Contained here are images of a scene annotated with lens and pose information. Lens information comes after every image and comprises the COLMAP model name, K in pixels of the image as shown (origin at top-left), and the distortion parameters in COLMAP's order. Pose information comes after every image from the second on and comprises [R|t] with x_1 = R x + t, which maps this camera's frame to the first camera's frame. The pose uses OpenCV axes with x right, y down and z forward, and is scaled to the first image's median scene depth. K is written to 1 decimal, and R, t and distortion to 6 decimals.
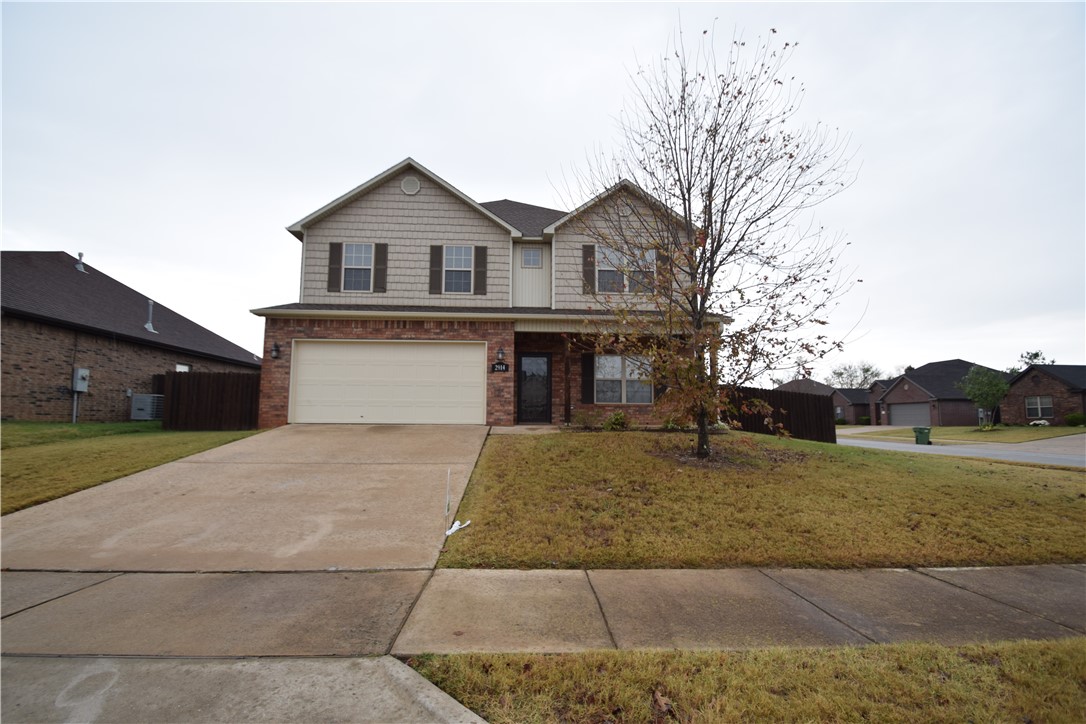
lens RADIAL K [[478.6, 0, 534.8], [0, 478.6, 359.5], [0, 0, 1]] dist [0.011193, -0.014227]
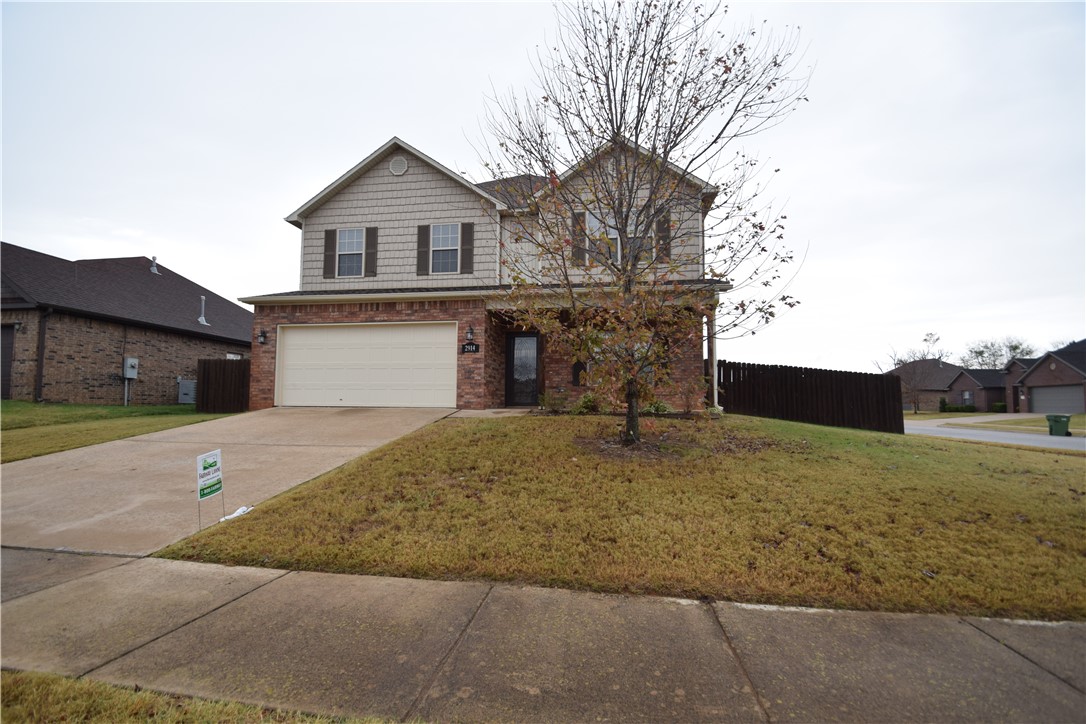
lens RADIAL K [[478.6, 0, 547.3], [0, 478.6, 360.5], [0, 0, 1]] dist [0.011193, -0.014227]
pose [[0.979754, -0.017180, -0.199468, 0.260616], [0.022809, 0.999403, 0.025955, 0.019893], [0.198903, -0.029979, 0.979561, 0.096785]]
